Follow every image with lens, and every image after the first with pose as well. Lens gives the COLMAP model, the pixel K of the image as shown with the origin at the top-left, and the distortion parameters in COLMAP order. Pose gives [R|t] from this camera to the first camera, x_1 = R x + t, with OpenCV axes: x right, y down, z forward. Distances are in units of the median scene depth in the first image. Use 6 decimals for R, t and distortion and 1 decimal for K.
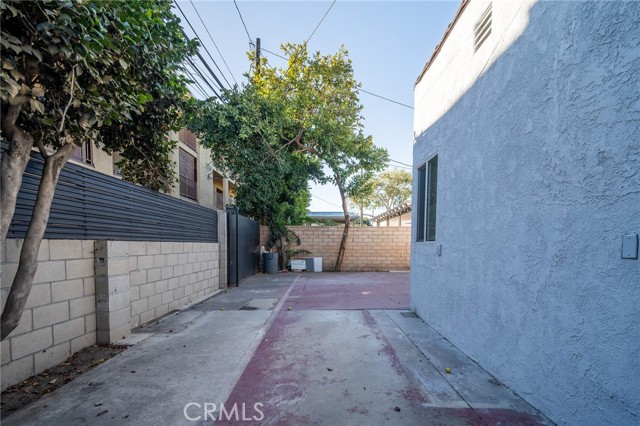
lens RADIAL K [[299.0, 0, 318.5], [0, 299.0, 193.5], [0, 0, 1]] dist [-0.001069, -0.000353]
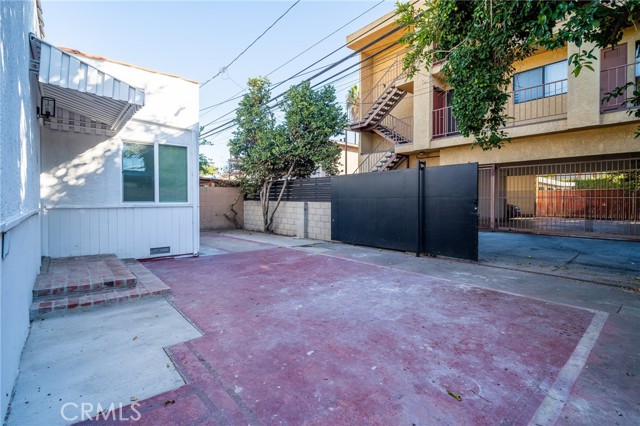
lens RADIAL K [[301.9, 0, 320.8], [0, 301.9, 204.6], [0, 0, 1]] dist [0.001516, -0.000456]
pose [[-0.744763, 0.011553, -0.667229, 0.972568], [0.107512, 0.988866, -0.102884, 0.445016], [0.658612, -0.148360, -0.737712, 2.892529]]
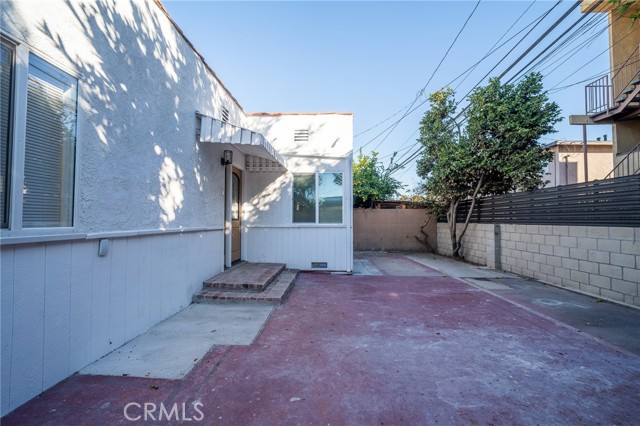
lens RADIAL K [[295.8, 0, 320.0], [0, 295.8, 213.0], [0, 0, 1]] dist [-0.001957, -0.001113]
pose [[-0.999814, -0.000282, 0.019286, 0.538272], [-0.003918, 0.982015, -0.188762, 0.456142], [-0.018886, -0.188802, -0.981833, 2.944142]]
